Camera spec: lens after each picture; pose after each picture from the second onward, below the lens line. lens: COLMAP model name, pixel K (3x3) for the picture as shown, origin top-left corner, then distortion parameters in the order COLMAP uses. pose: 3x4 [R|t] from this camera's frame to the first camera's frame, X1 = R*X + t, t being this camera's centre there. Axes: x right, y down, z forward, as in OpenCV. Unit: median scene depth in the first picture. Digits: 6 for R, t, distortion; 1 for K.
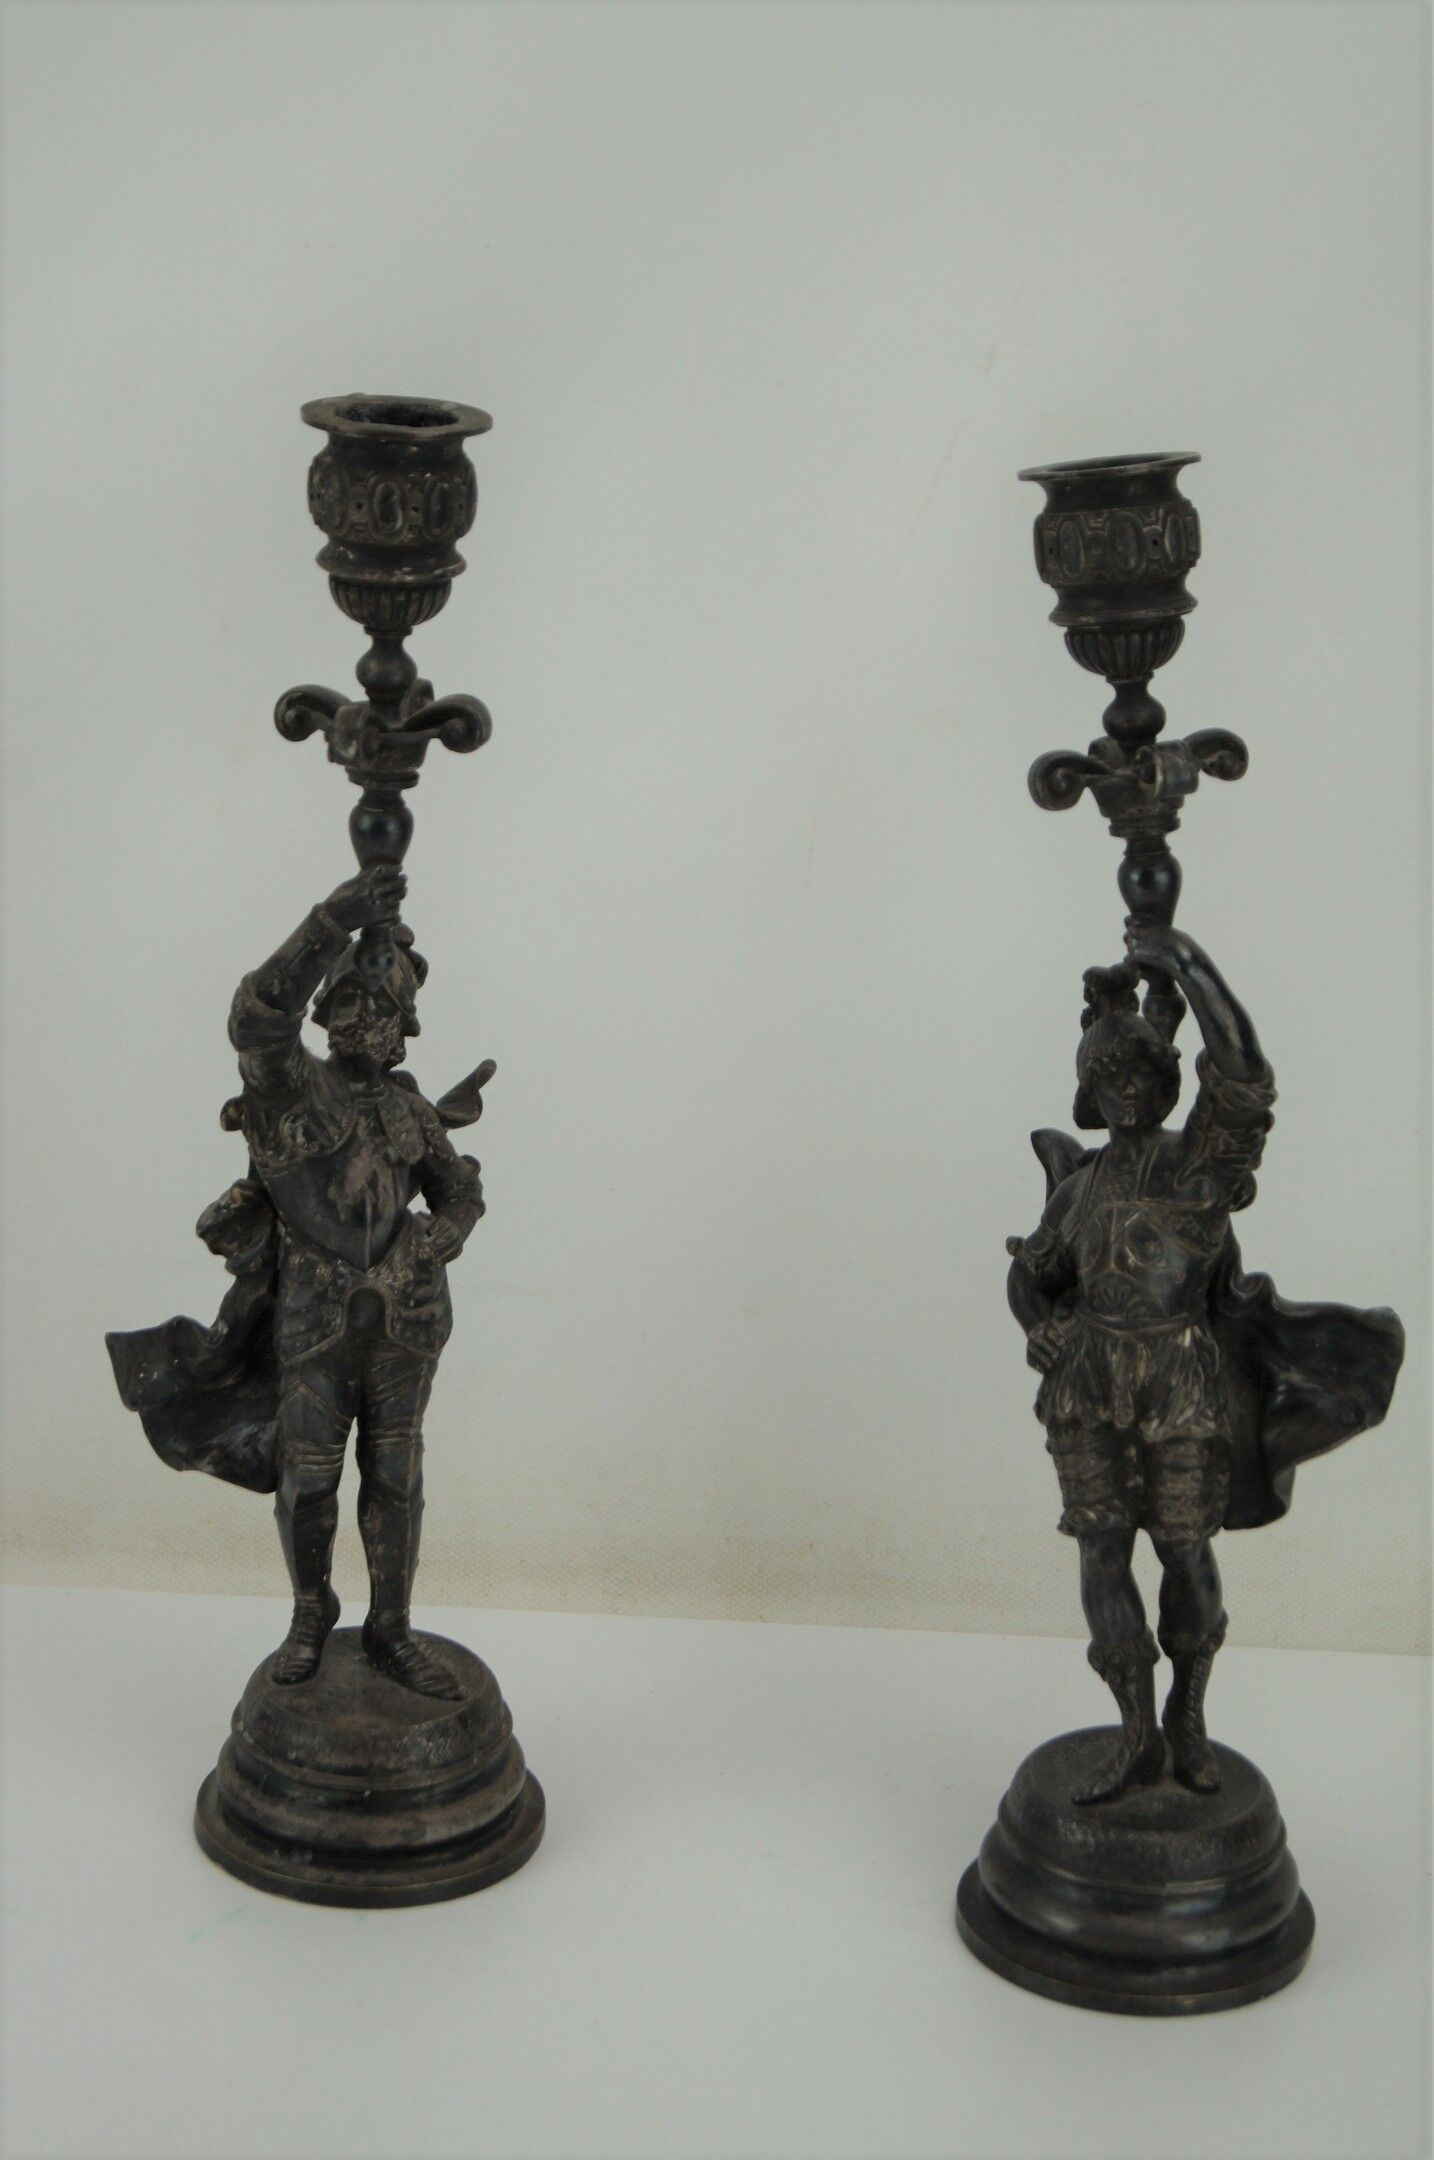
lens RADIAL K [[4649.8, 0, 715.1], [0, 4649.8, 1098.9], [0, 0, 1]] dist [-0.008132, 0.000000]
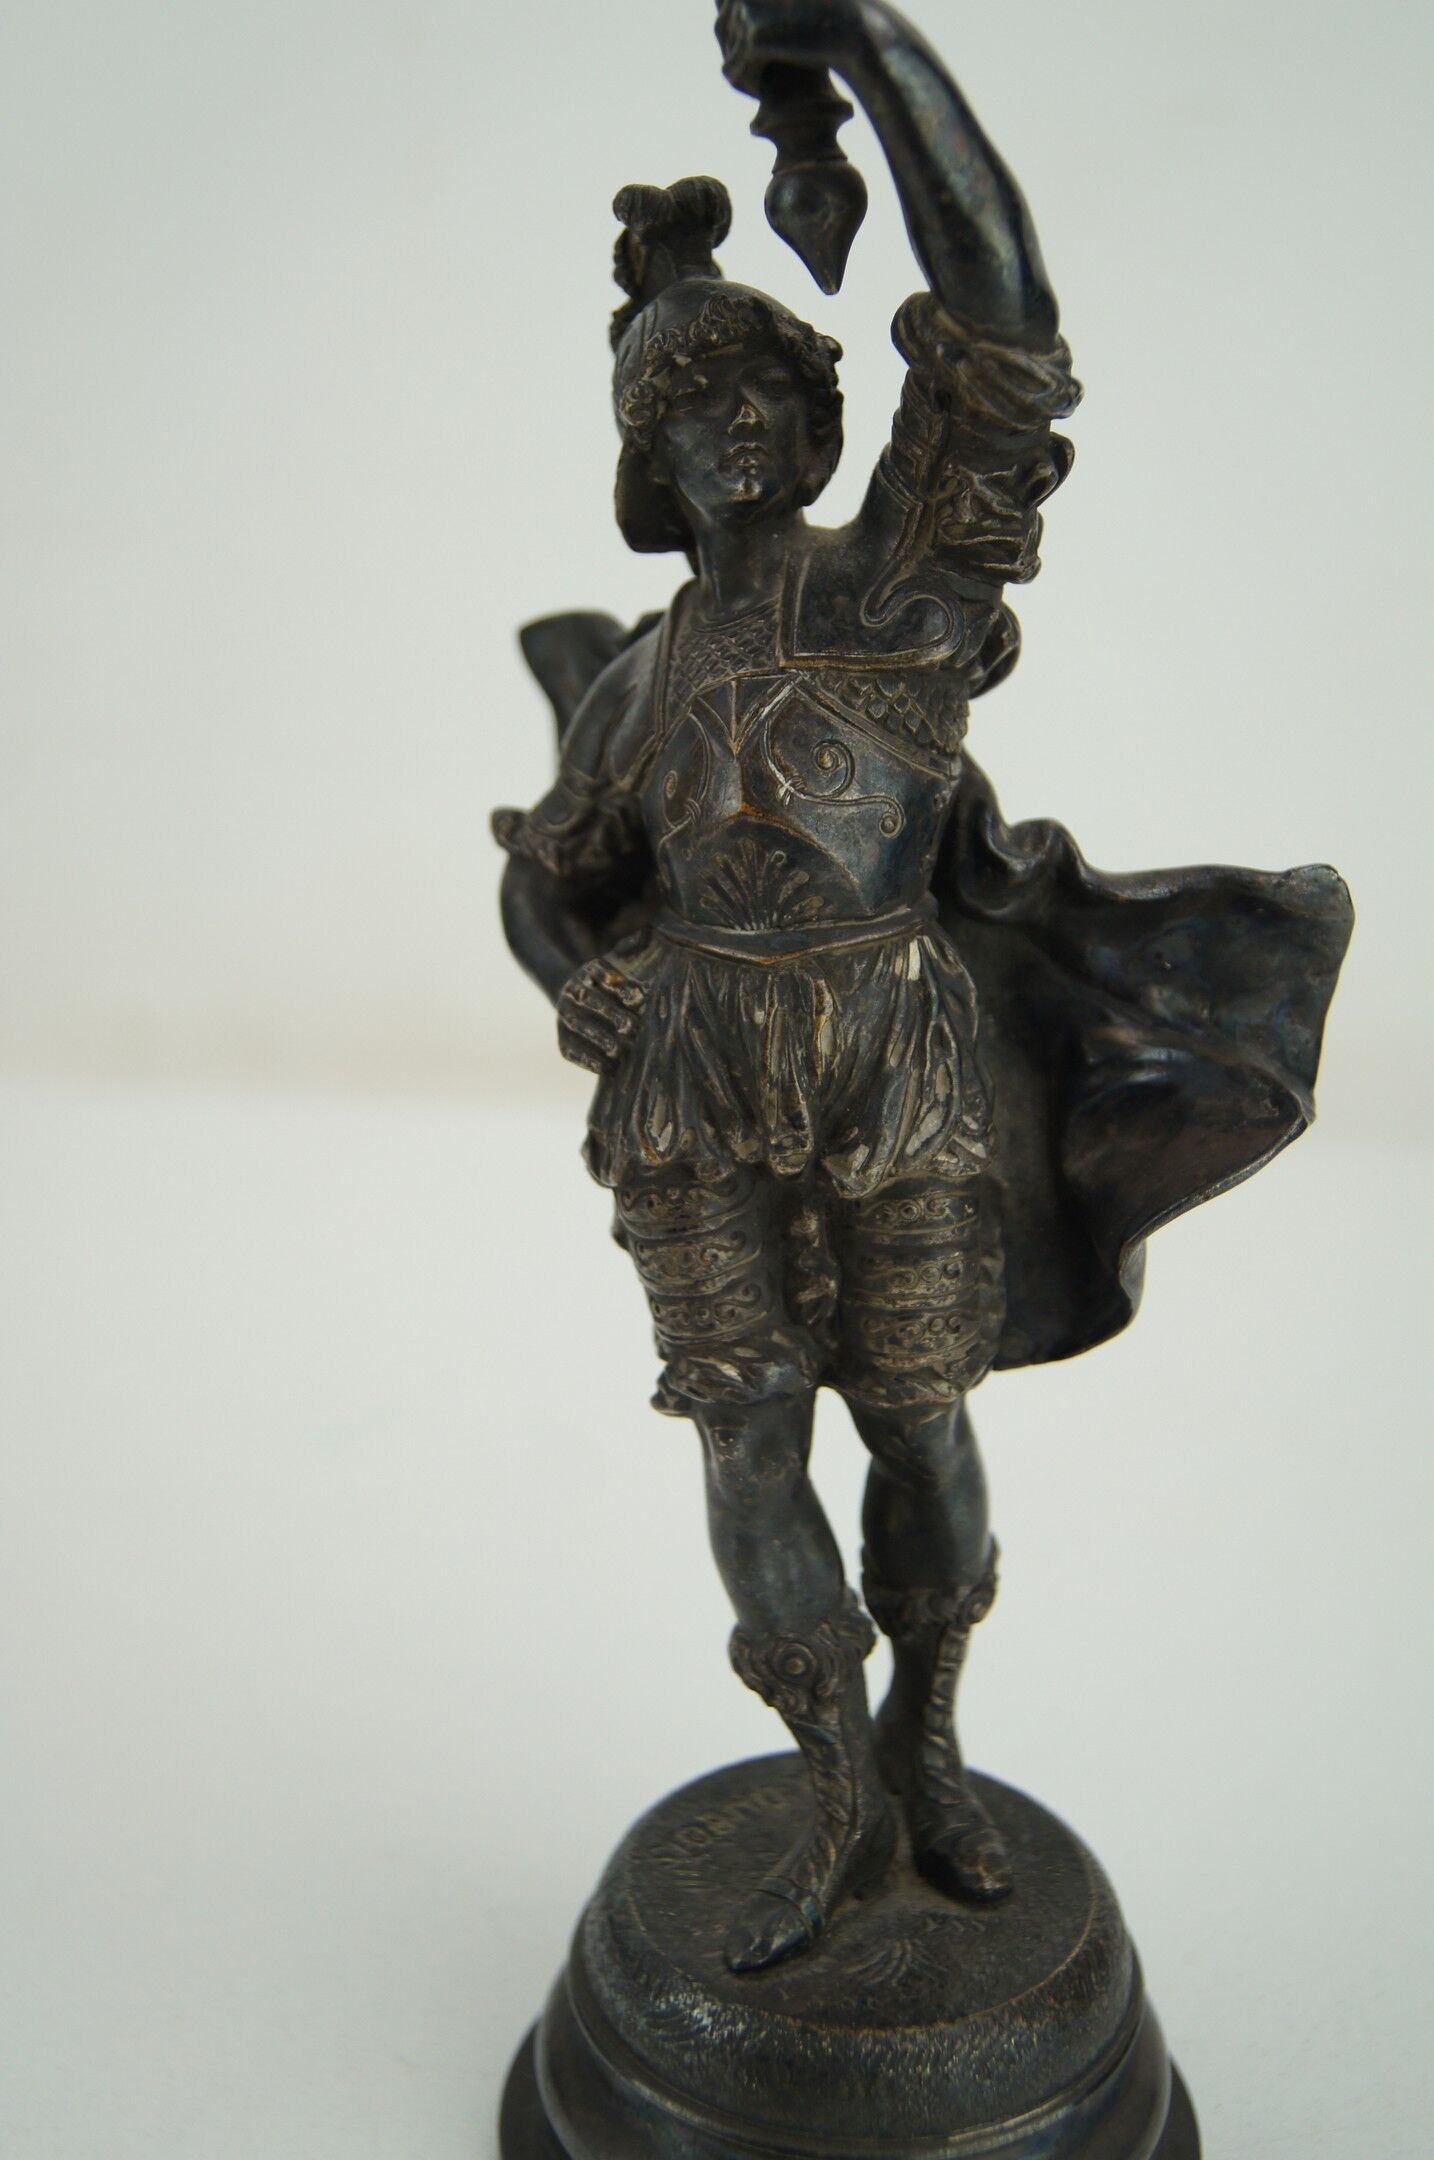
lens RADIAL K [[2677.2, 0, 714.9], [0, 2677.2, 1067.3], [0, 0, 1]] dist [-0.052950, 0.000000]
pose [[0.982560, -0.082557, 0.166614, 0.038388], [0.082415, 0.996568, 0.007777, 0.057967], [-0.166684, 0.006090, 0.985992, 0.745707]]
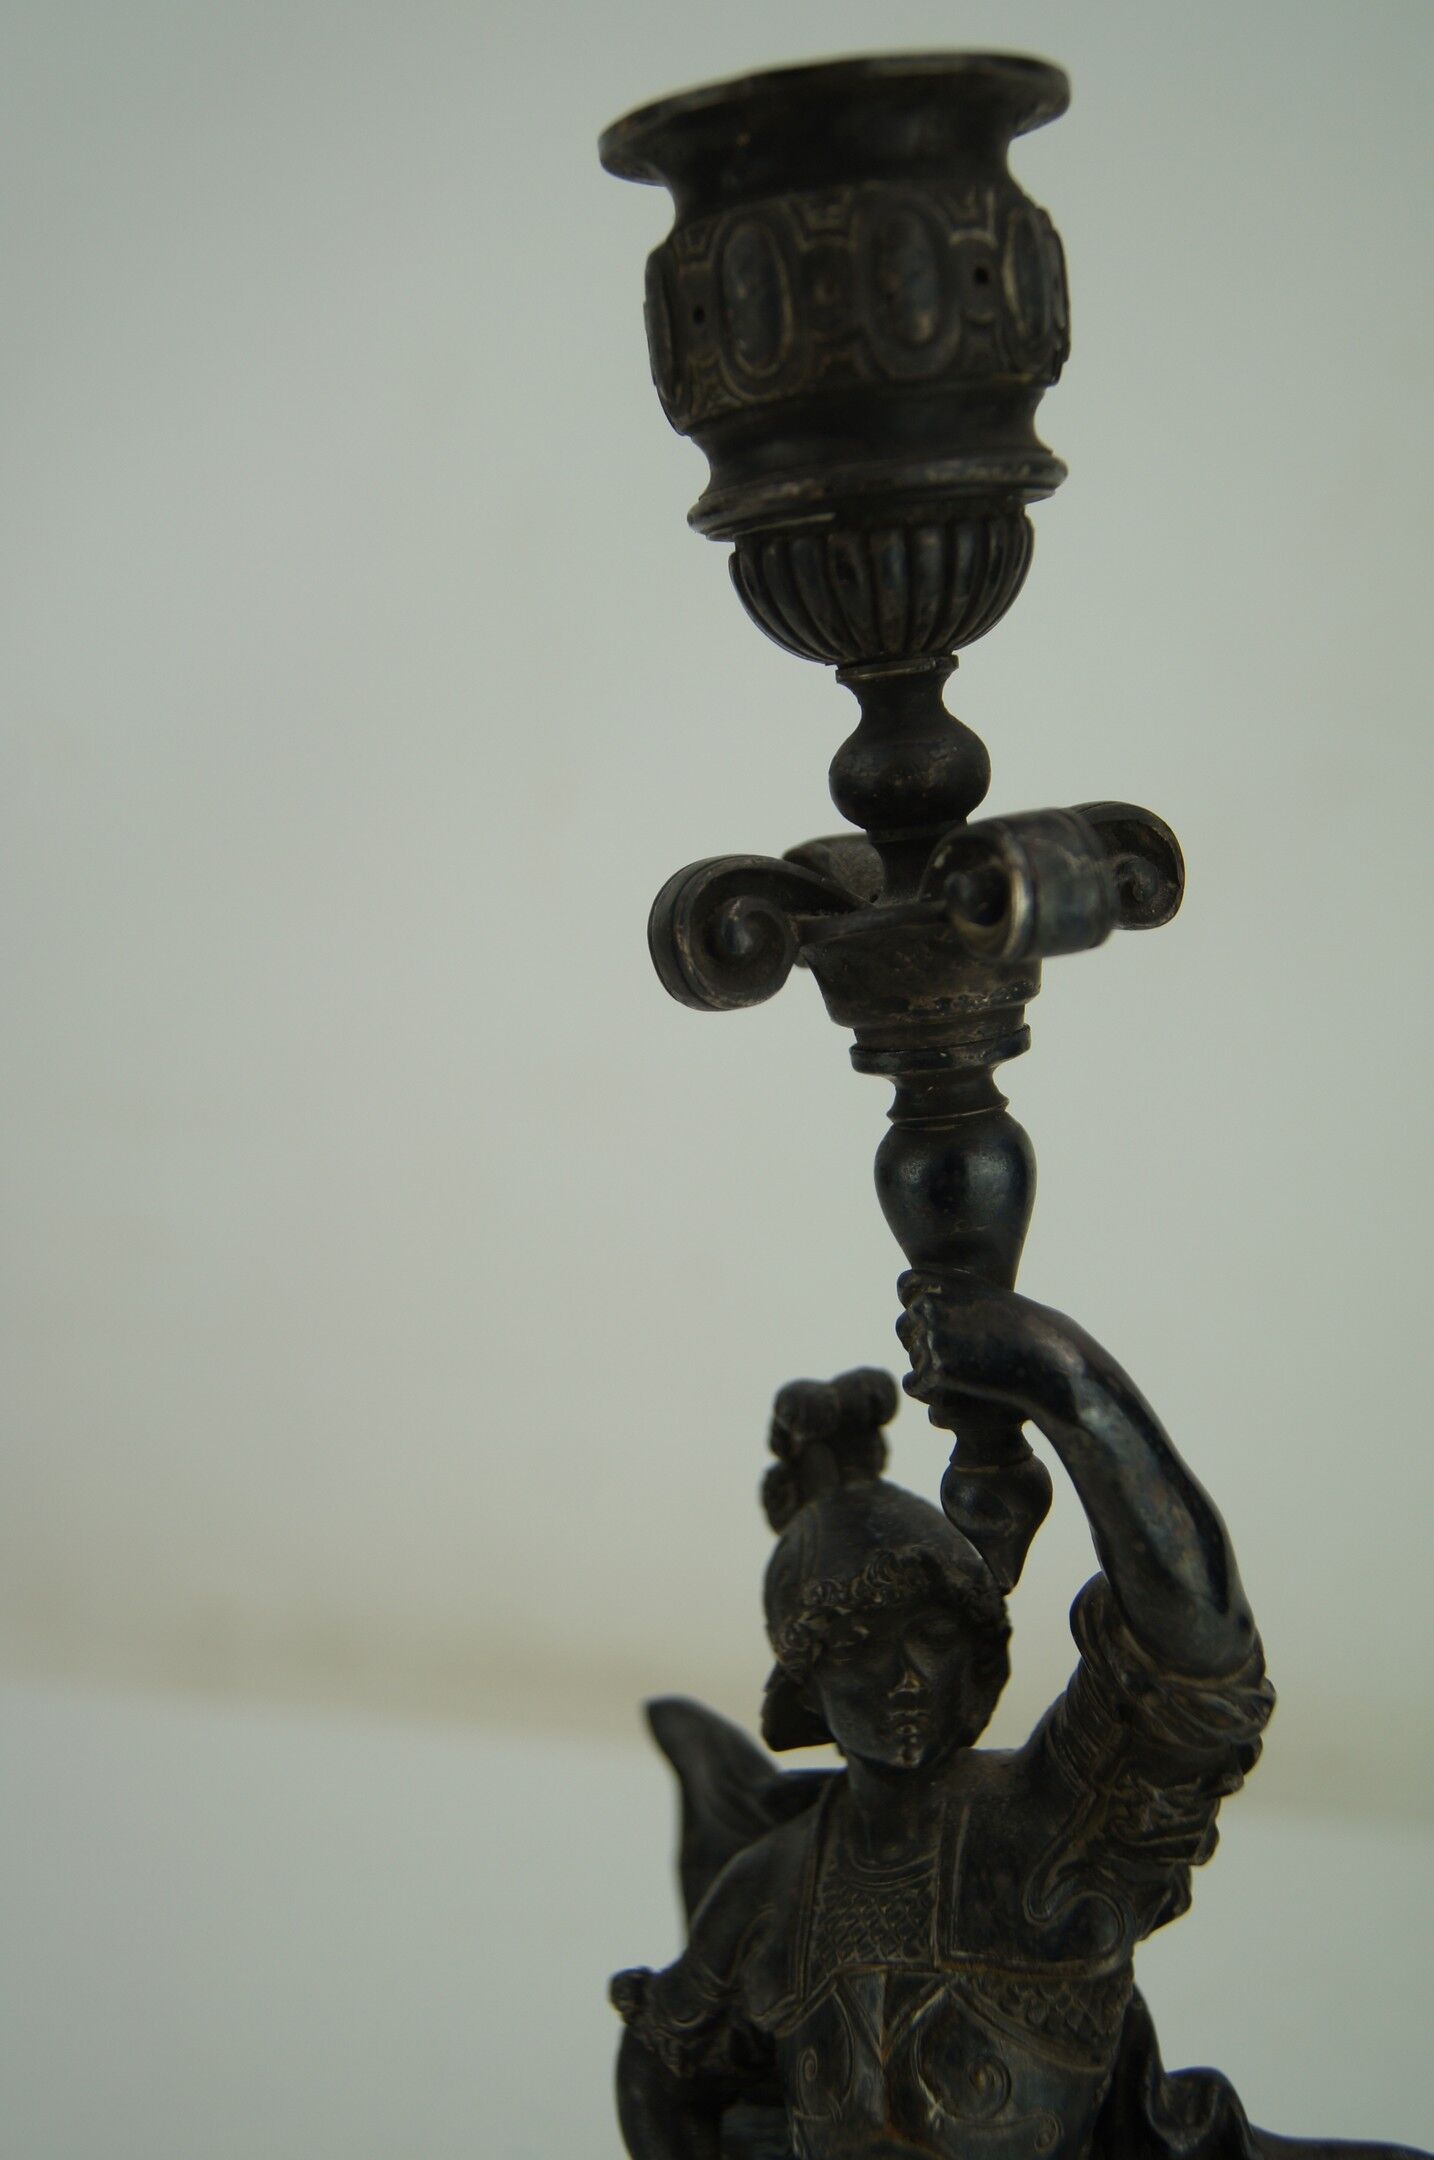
lens RADIAL K [[2677.2, 0, 714.2], [0, 2677.2, 1077.6], [0, 0, 1]] dist [-0.052950, 0.000000]
pose [[0.989416, -0.026474, 0.142671, 0.039423], [0.037561, 0.996431, -0.075587, -0.038403], [-0.140161, 0.080146, 0.986880, 0.760401]]
